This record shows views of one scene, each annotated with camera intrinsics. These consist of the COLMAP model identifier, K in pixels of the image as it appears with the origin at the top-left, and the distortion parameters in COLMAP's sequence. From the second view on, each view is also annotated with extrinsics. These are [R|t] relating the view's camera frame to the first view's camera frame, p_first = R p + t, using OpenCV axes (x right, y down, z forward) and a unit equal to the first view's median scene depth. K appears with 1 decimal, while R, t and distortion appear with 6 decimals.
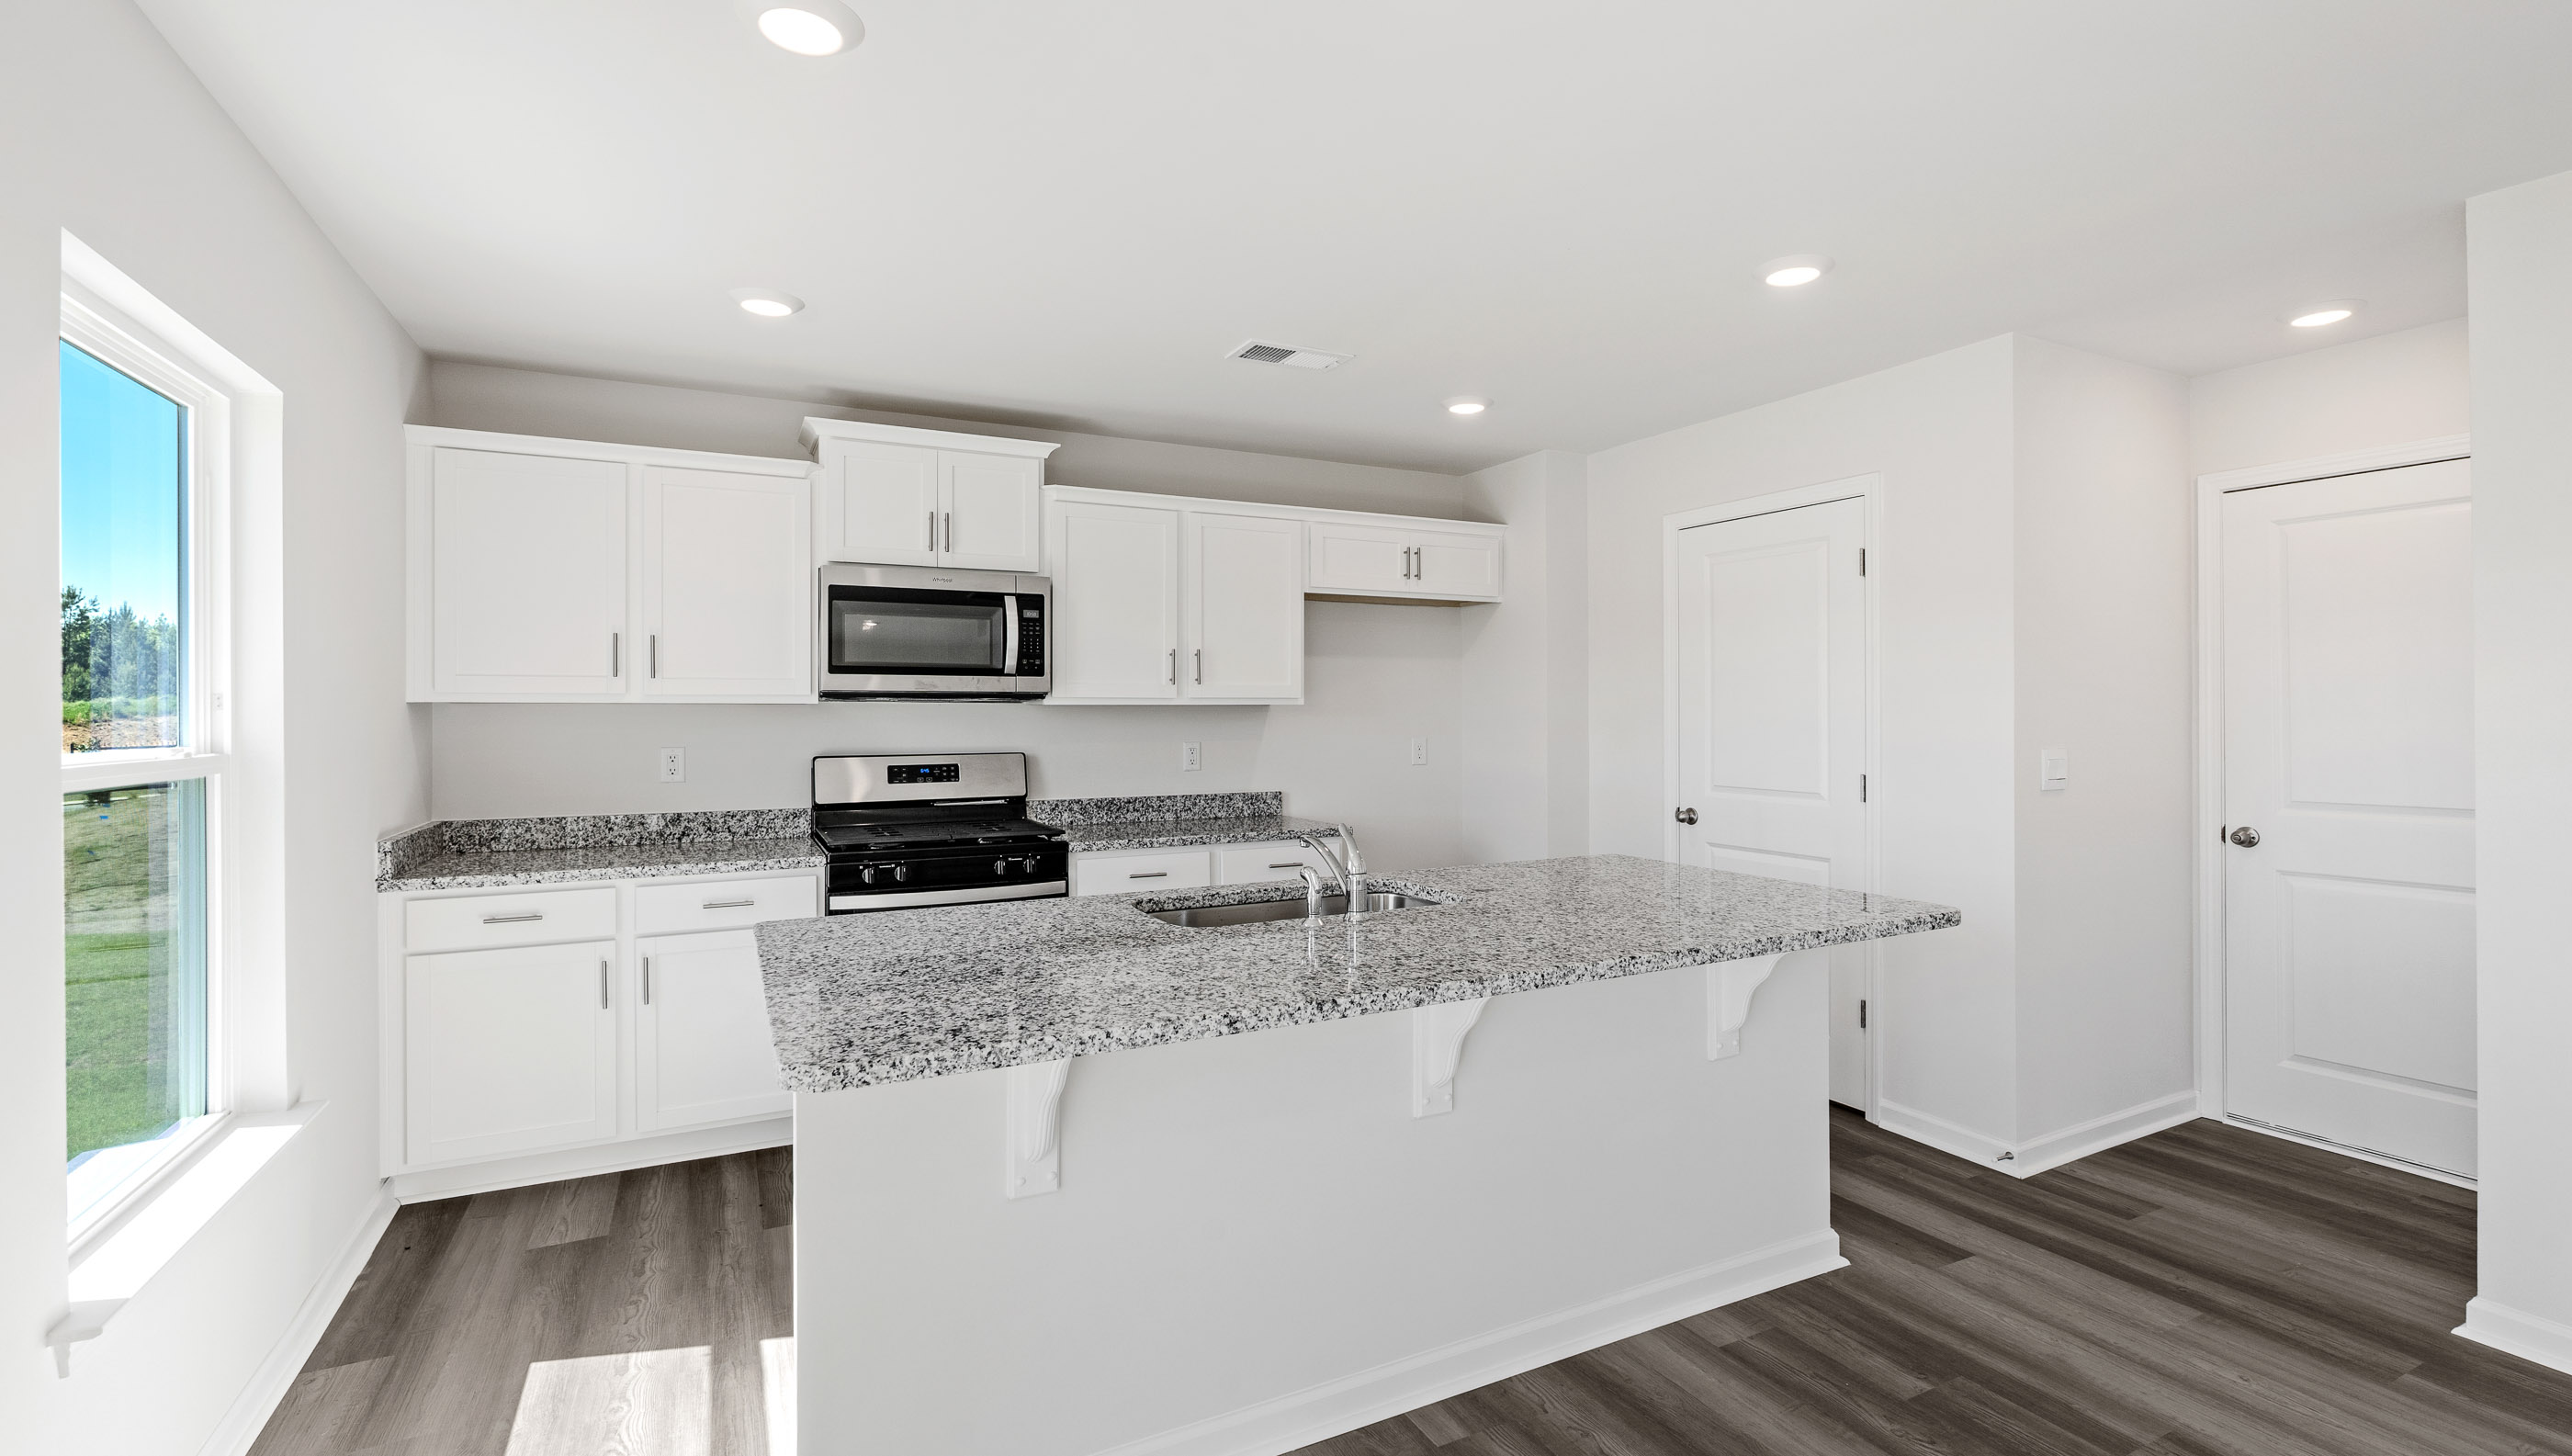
lens RADIAL K [[1132.9, 0, 1292.6], [0, 1132.9, 713.1], [0, 0, 1]] dist [-0.004650, -0.000251]
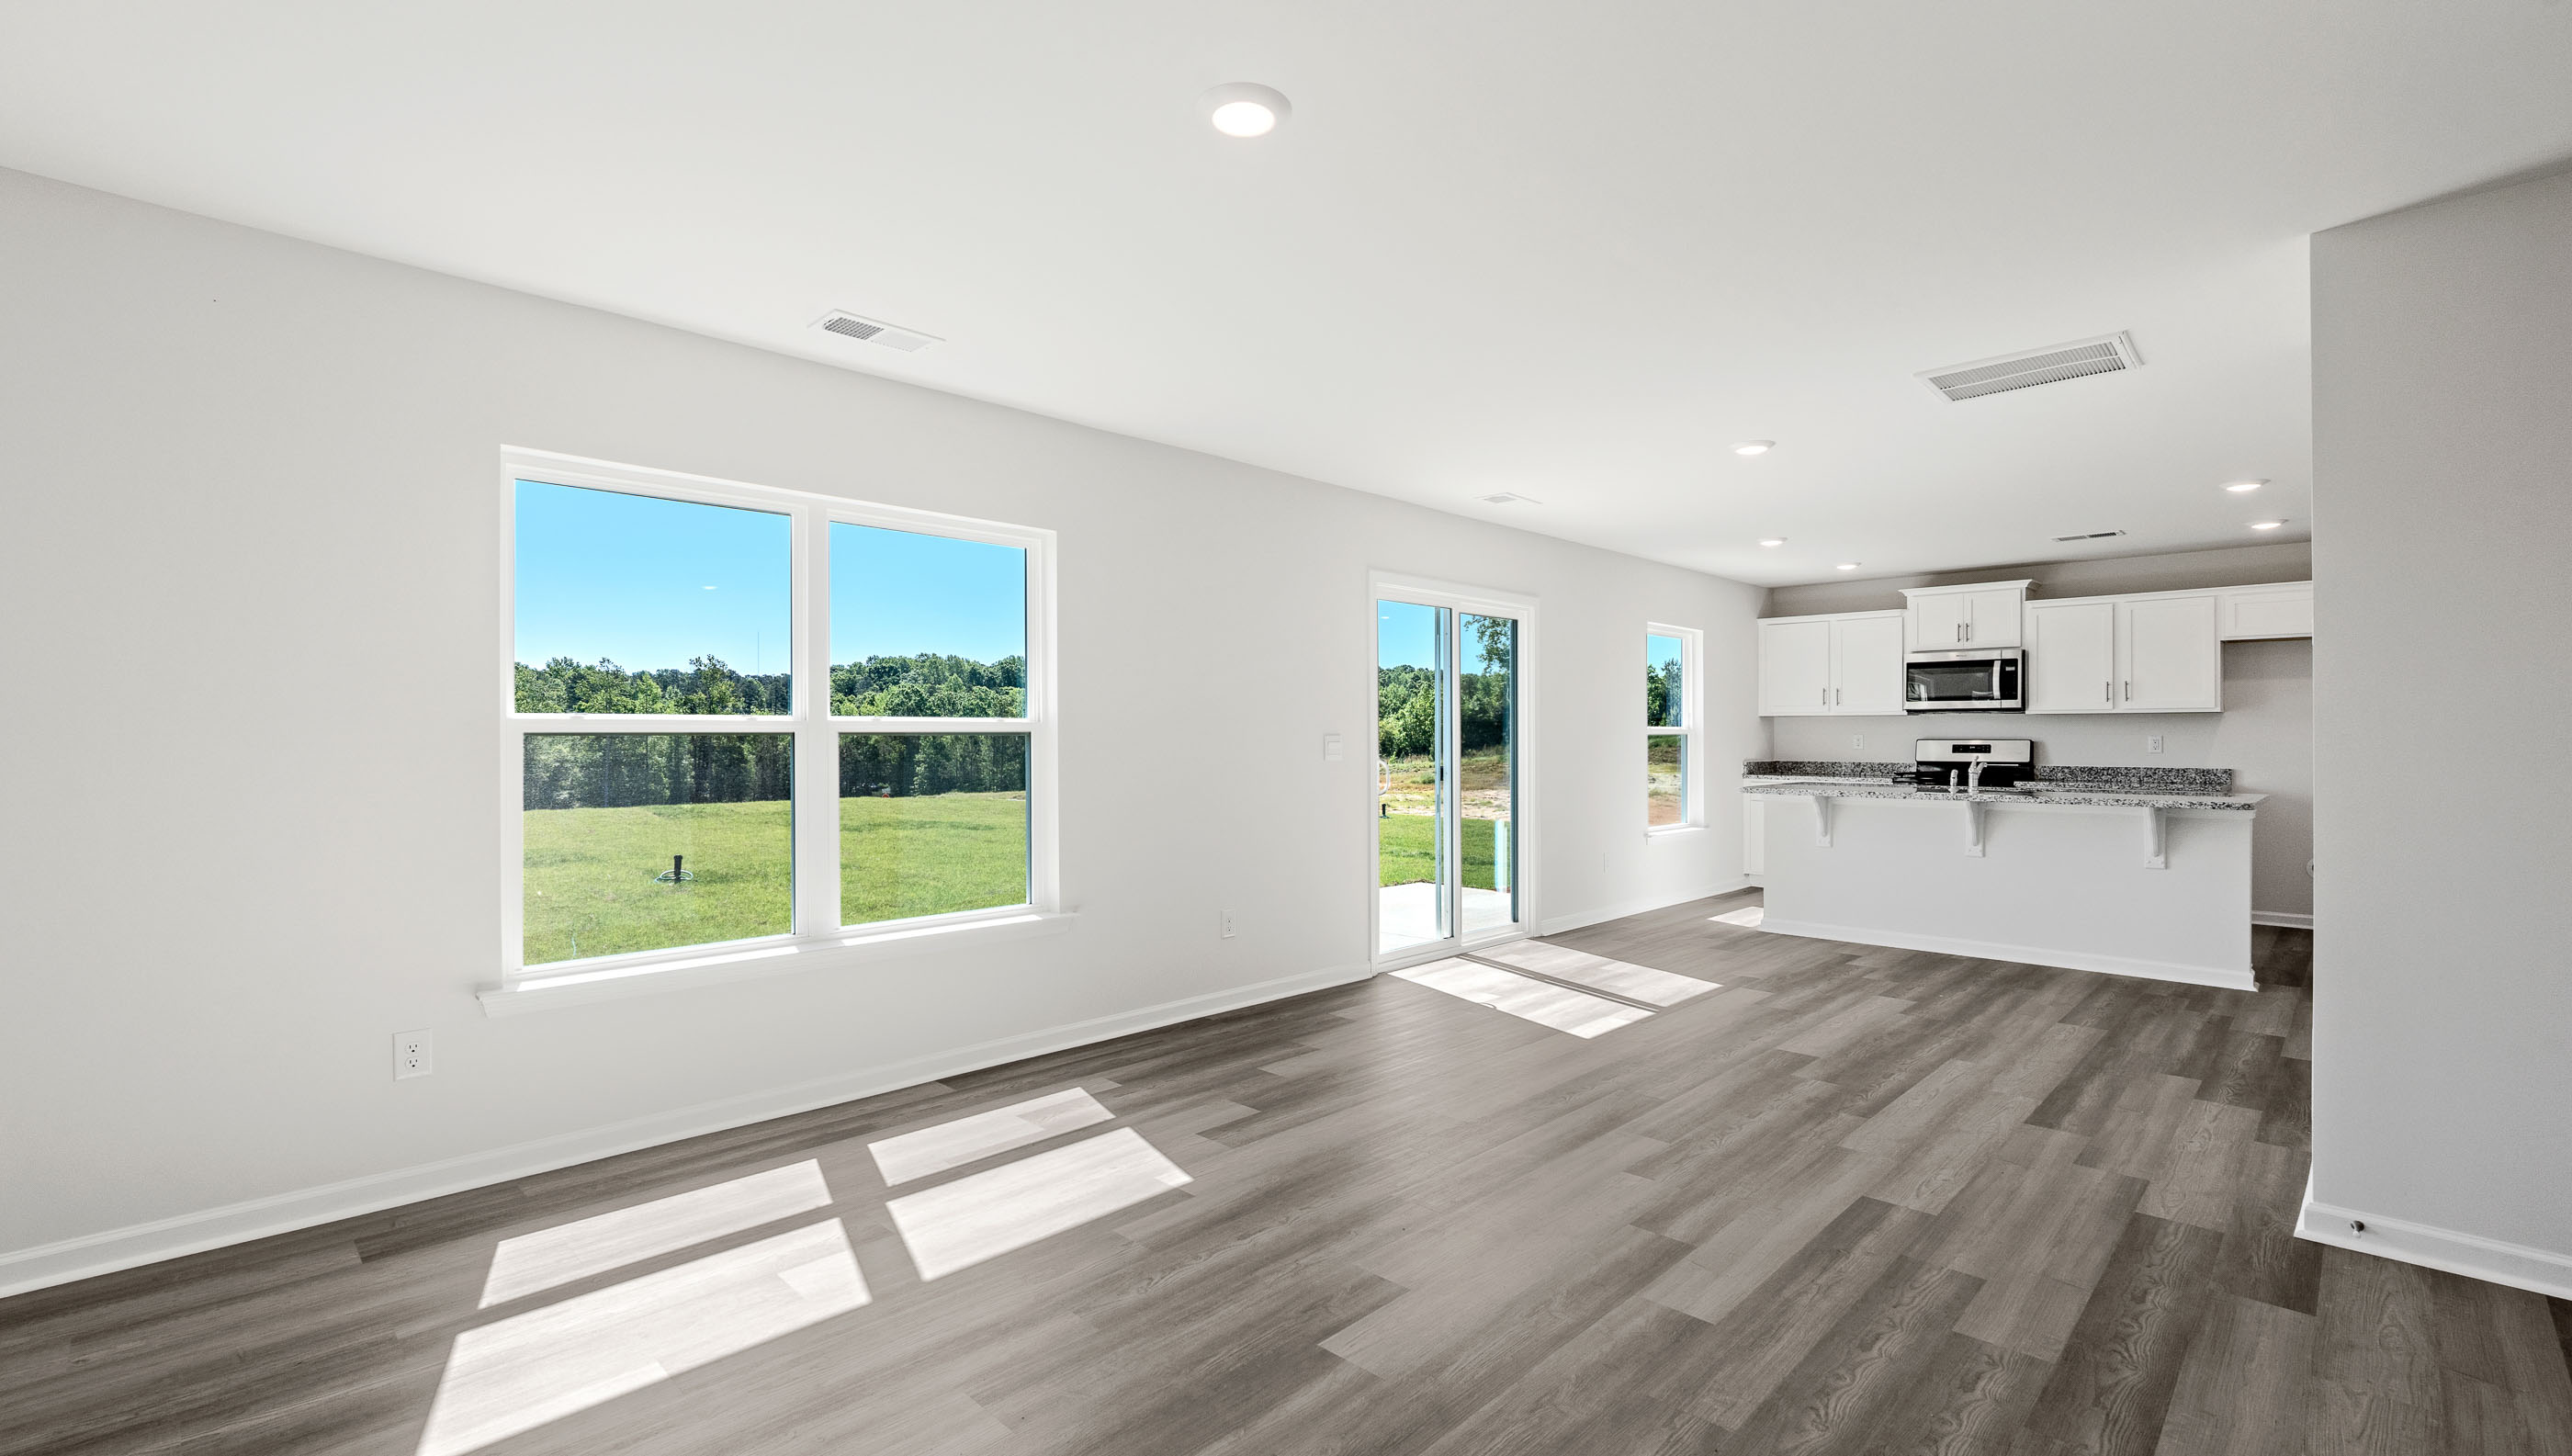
lens RADIAL K [[1110.9, 0, 1286.0], [0, 1110.9, 728.0], [0, 0, 1]] dist [-0.007601, 0.000138]
pose [[0.313155, -0.003978, -0.949694, 1.236750], [-0.003397, 0.999980, -0.005309, 0.032170], [0.949696, 0.004889, 0.313135, -0.833281]]
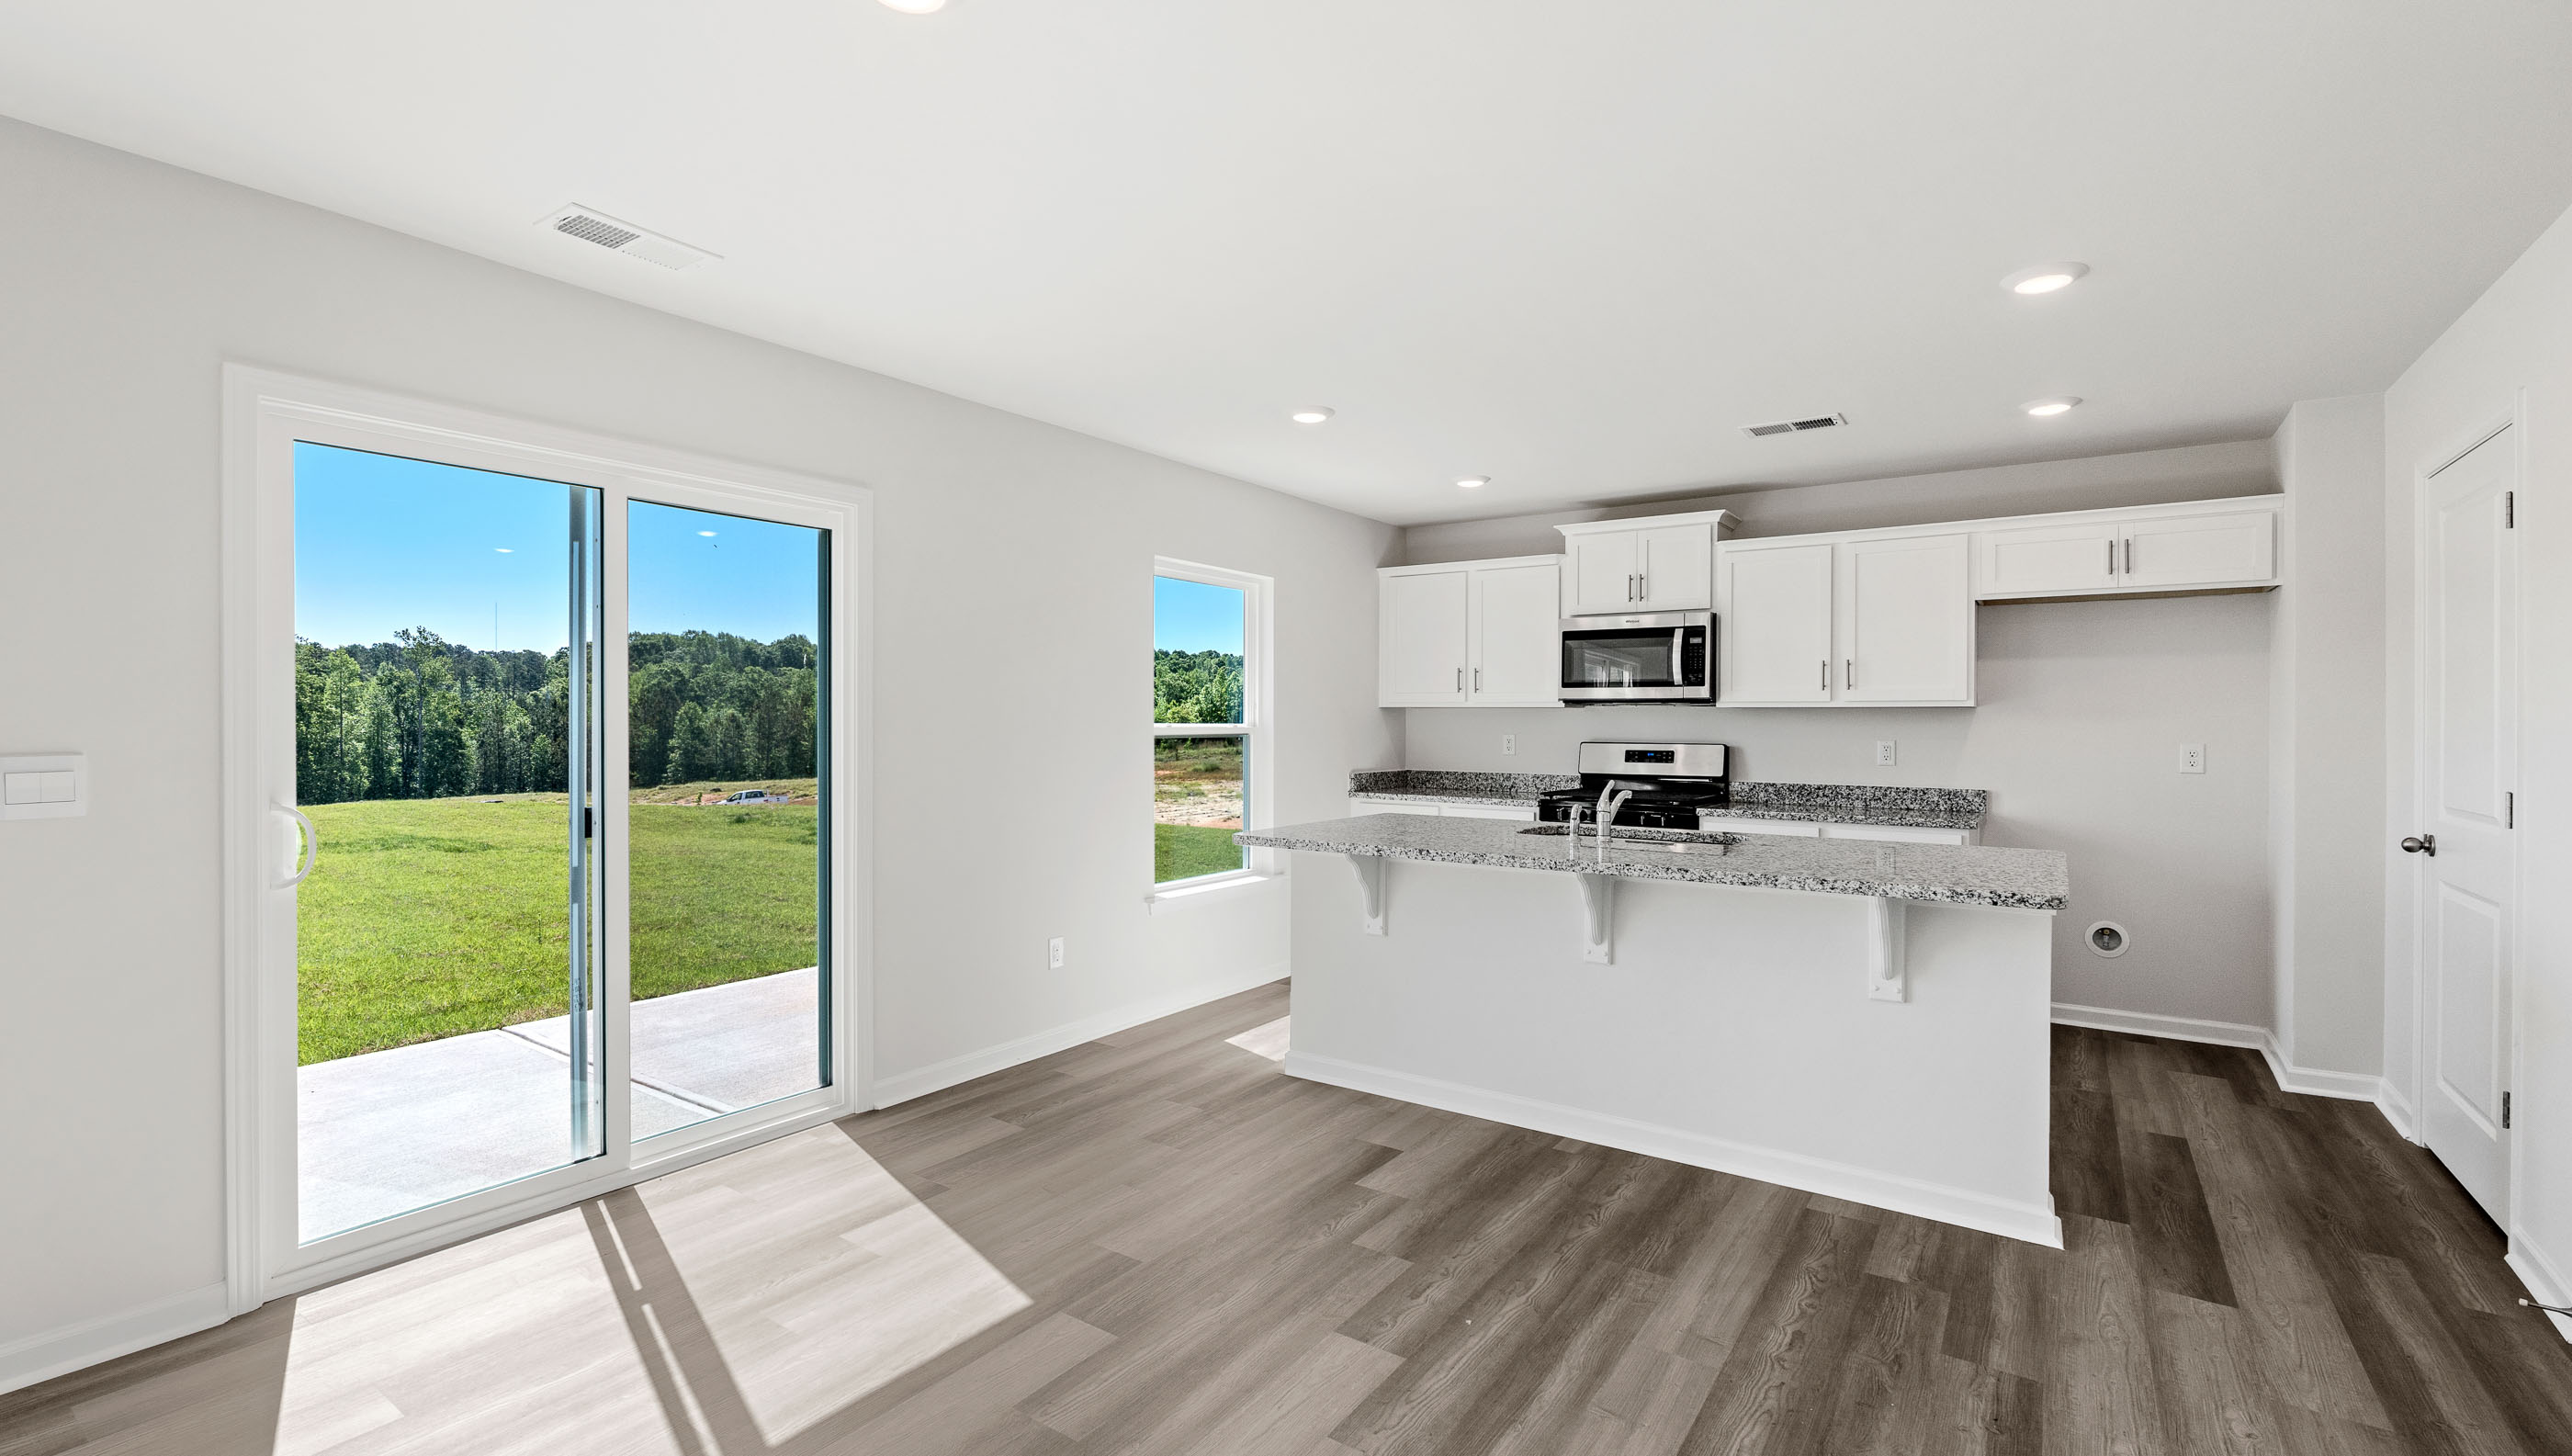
lens RADIAL K [[1110.9, 0, 1286.0], [0, 1110.9, 728.0], [0, 0, 1]] dist [-0.007601, 0.000138]
pose [[0.472013, 0.009775, -0.881538, 0.717829], [-0.007812, 0.999946, 0.006905, 0.012113], [0.881557, 0.003627, 0.472063, -0.060636]]
